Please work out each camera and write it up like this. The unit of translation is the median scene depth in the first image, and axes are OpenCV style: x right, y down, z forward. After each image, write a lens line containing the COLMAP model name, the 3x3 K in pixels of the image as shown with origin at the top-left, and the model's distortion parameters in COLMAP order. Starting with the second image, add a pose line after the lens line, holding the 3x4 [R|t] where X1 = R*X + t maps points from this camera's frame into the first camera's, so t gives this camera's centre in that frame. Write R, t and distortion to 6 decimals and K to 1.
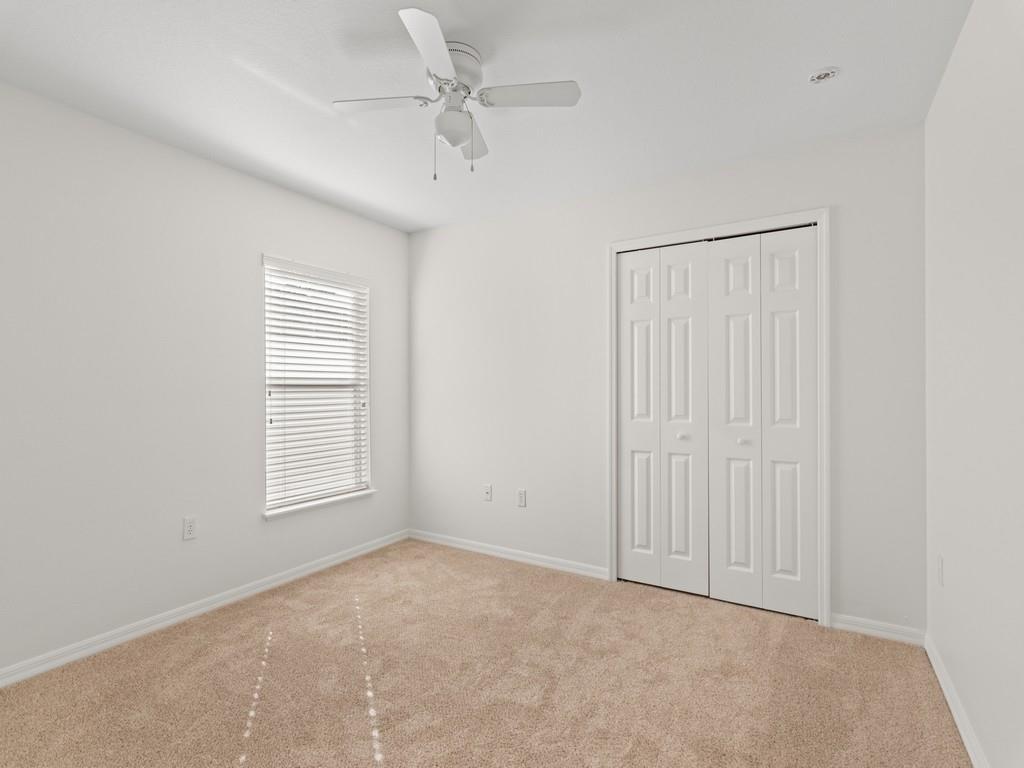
lens RADIAL K [[494.2, 0, 512.0], [0, 494.2, 384.0], [0, 0, 1]] dist [-0.001293, 0.000755]
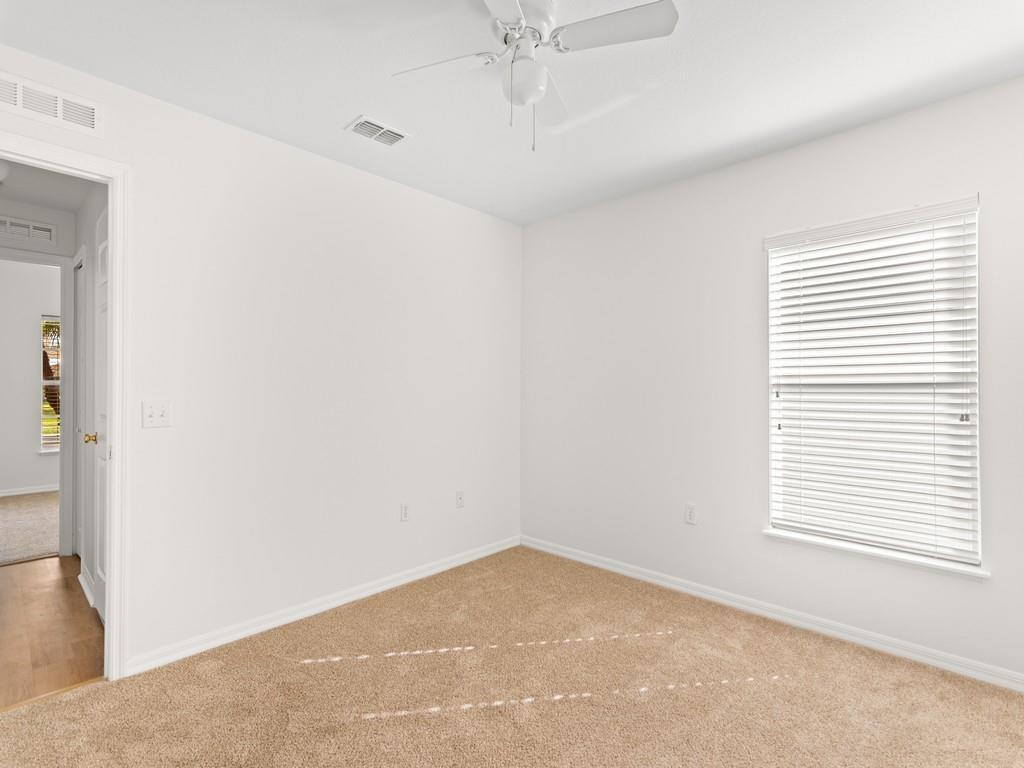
lens RADIAL K [[494.2, 0, 512.0], [0, 494.2, 384.0], [0, 0, 1]] dist [-0.001293, 0.000755]
pose [[-0.206302, -0.005305, -0.978474, 0.449596], [0.008709, 0.999936, -0.007257, 0.003247], [0.978450, -0.010018, -0.206243, 0.720311]]
